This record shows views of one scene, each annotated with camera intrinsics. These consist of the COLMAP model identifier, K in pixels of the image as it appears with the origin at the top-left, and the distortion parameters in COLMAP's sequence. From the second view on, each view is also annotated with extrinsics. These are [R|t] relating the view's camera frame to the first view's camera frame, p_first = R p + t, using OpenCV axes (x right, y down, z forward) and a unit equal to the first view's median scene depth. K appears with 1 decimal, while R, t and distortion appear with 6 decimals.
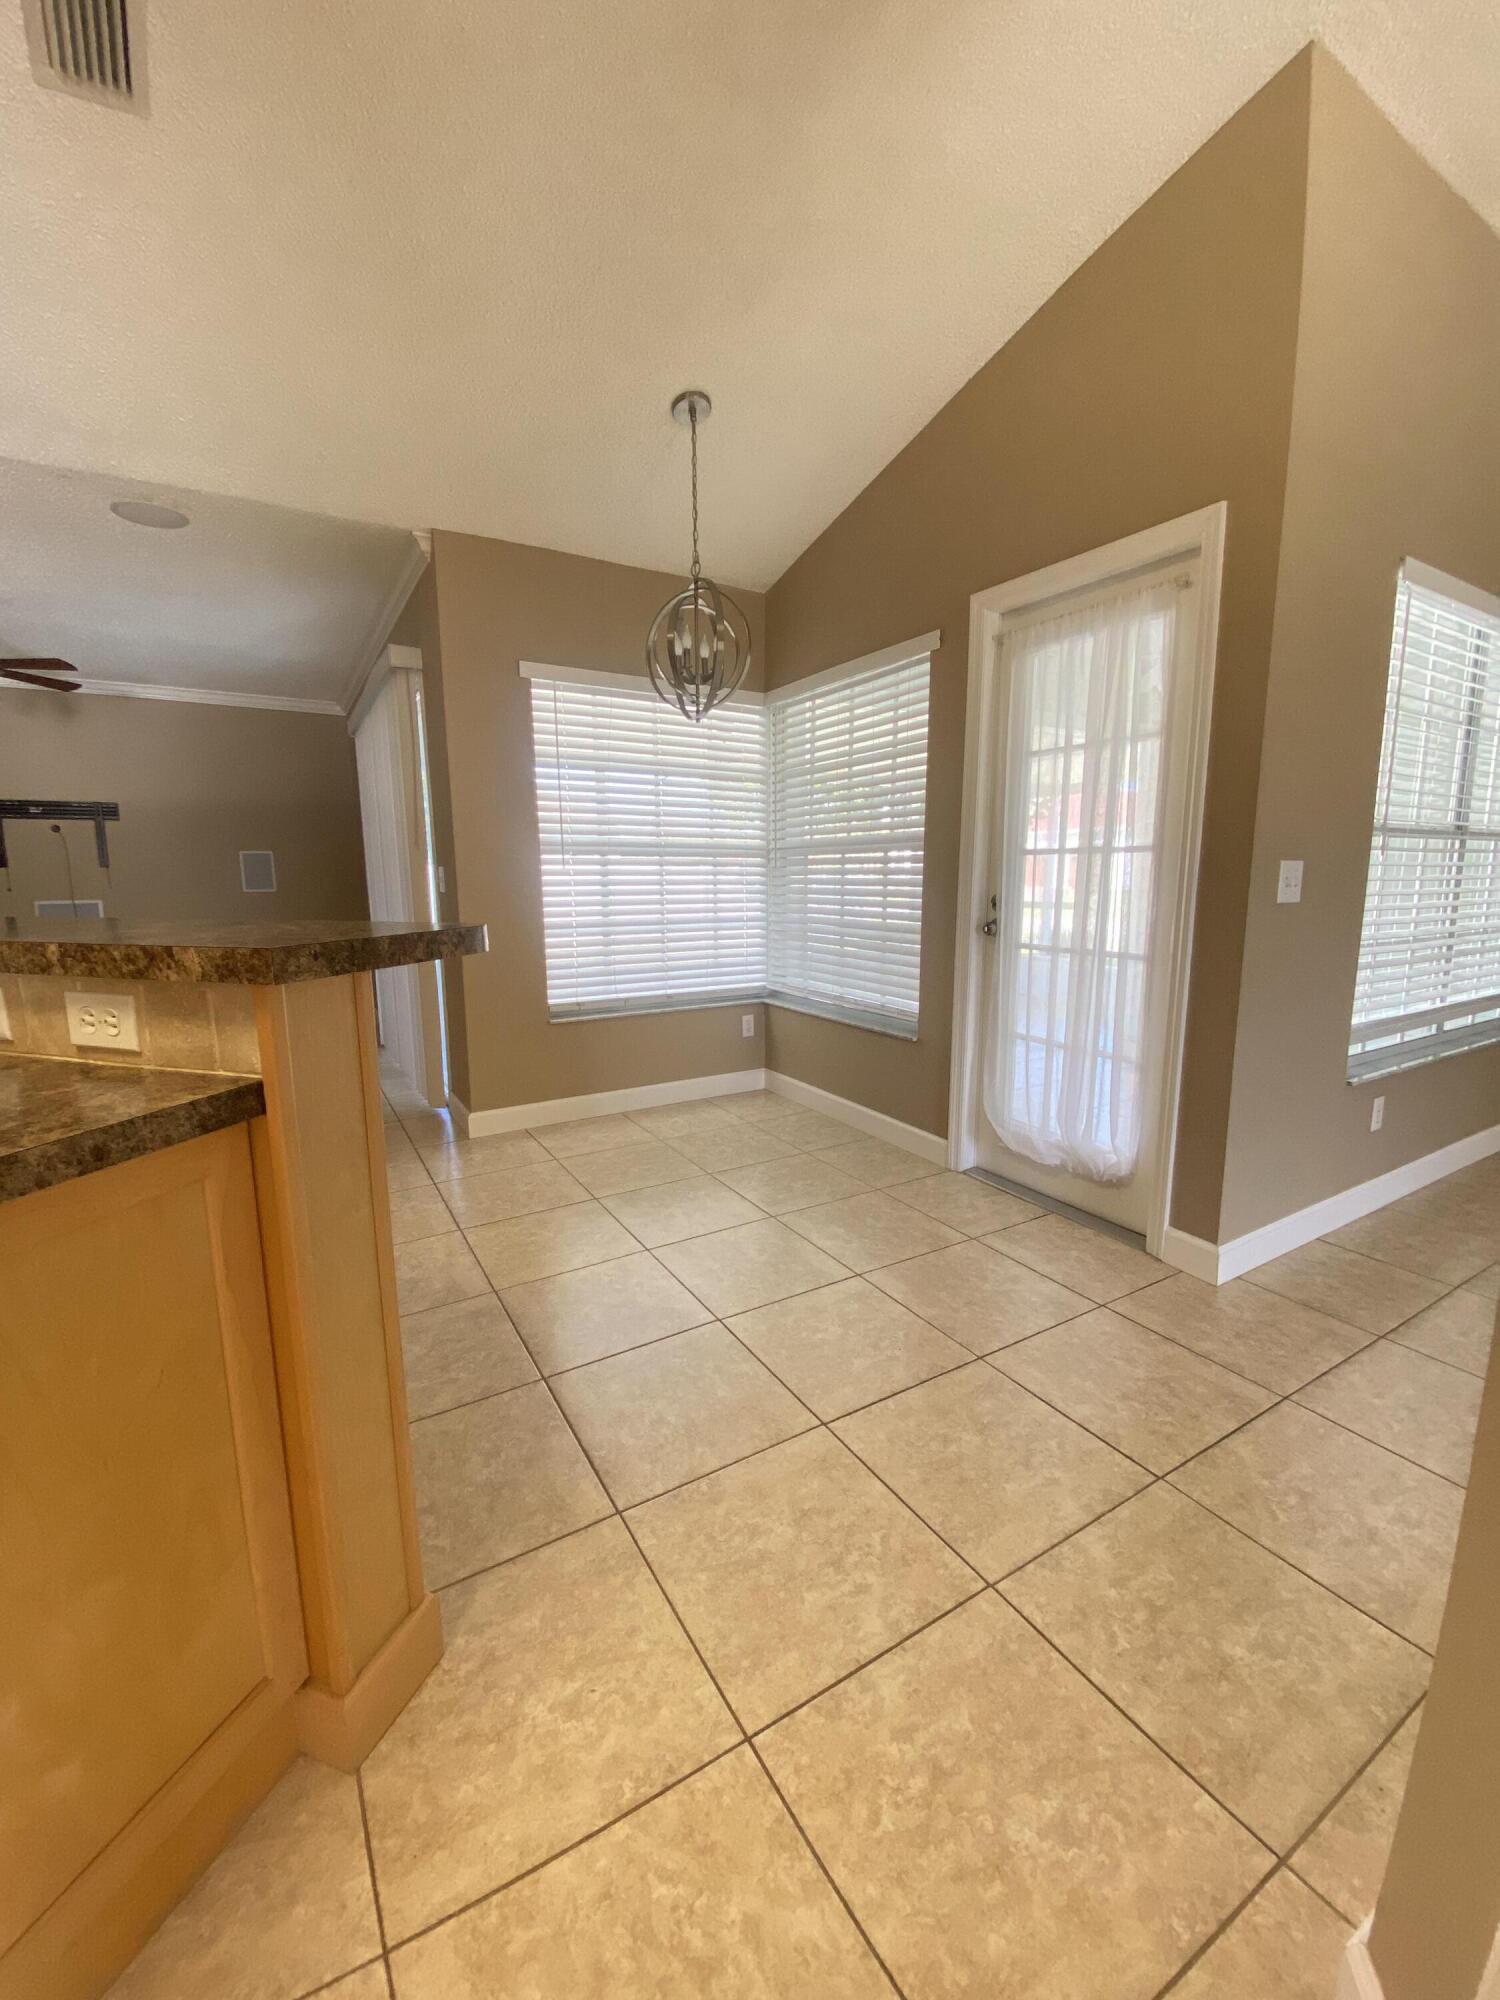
lens RADIAL K [[808.3, 0, 738.4], [0, 808.3, 1004.9], [0, 0, 1]] dist [-0.019655, -0.000851]
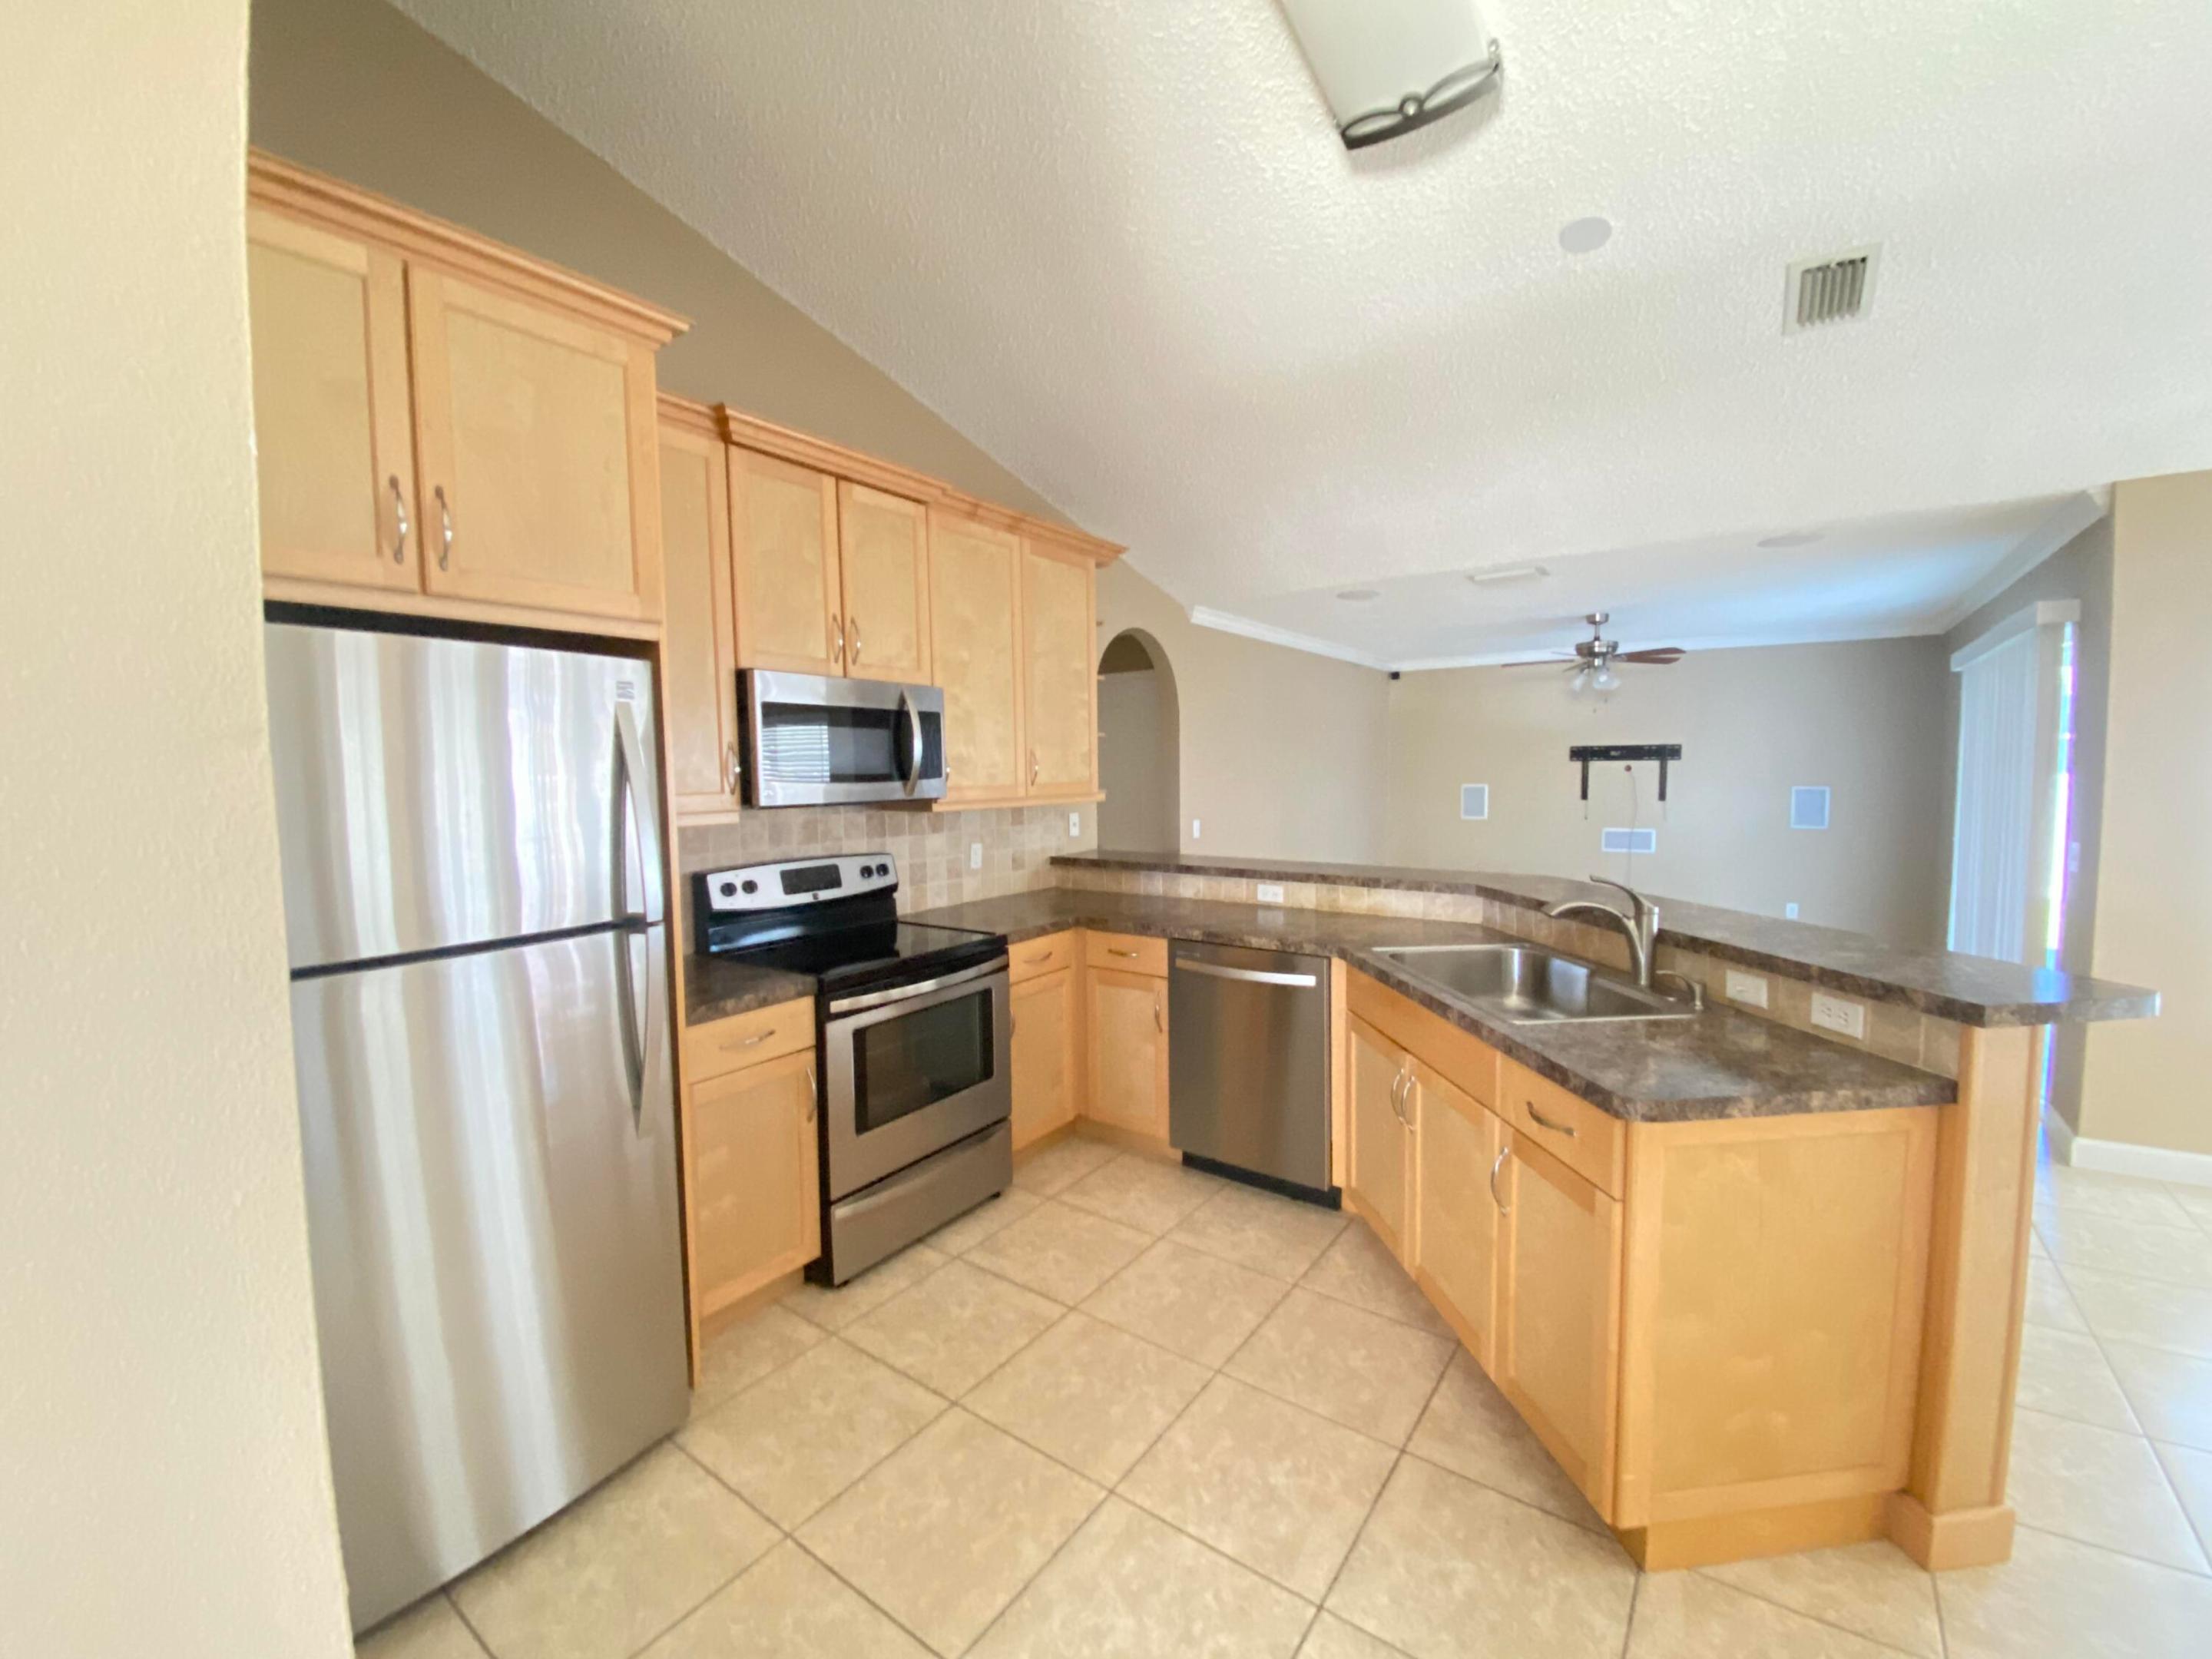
lens RADIAL K [[894.0, 0, 1101.3], [0, 894.0, 829.7], [0, 0, 1]] dist [-0.019655, -0.000851]
pose [[0.399523, 0.069542, -0.914082, 0.152859], [-0.141664, 0.989824, 0.013386, -0.100316], [0.905711, 0.124144, 0.405309, -0.712279]]
